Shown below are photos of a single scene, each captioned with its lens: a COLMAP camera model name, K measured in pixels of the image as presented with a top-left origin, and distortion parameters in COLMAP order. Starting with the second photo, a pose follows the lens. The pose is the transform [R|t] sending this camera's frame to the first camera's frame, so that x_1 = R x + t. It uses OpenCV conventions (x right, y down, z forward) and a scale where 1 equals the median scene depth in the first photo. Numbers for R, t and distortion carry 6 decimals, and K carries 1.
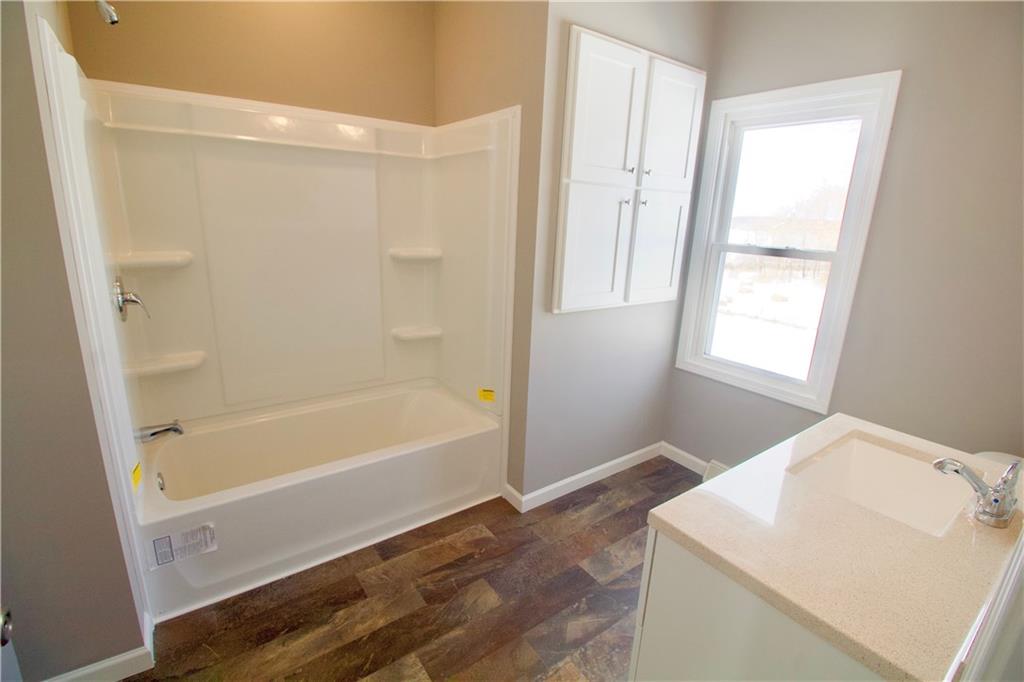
lens RADIAL K [[469.8, 0, 508.6], [0, 469.8, 337.1], [0, 0, 1]] dist [-0.025460, -0.001673]
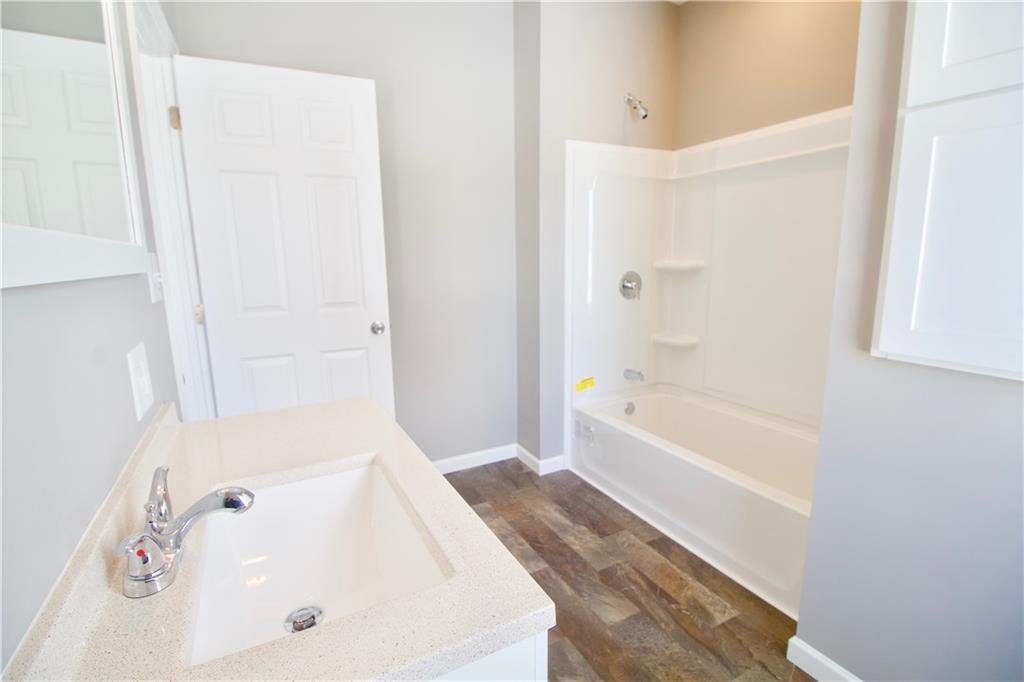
lens RADIAL K [[469.8, 0, 504.1], [0, 469.8, 339.1], [0, 0, 1]] dist [-0.025460, -0.001673]
pose [[-0.150871, 0.134524, -0.979357, 0.778244], [-0.241974, 0.955535, 0.168528, -0.062302], [0.958481, 0.262405, -0.111611, 0.713839]]
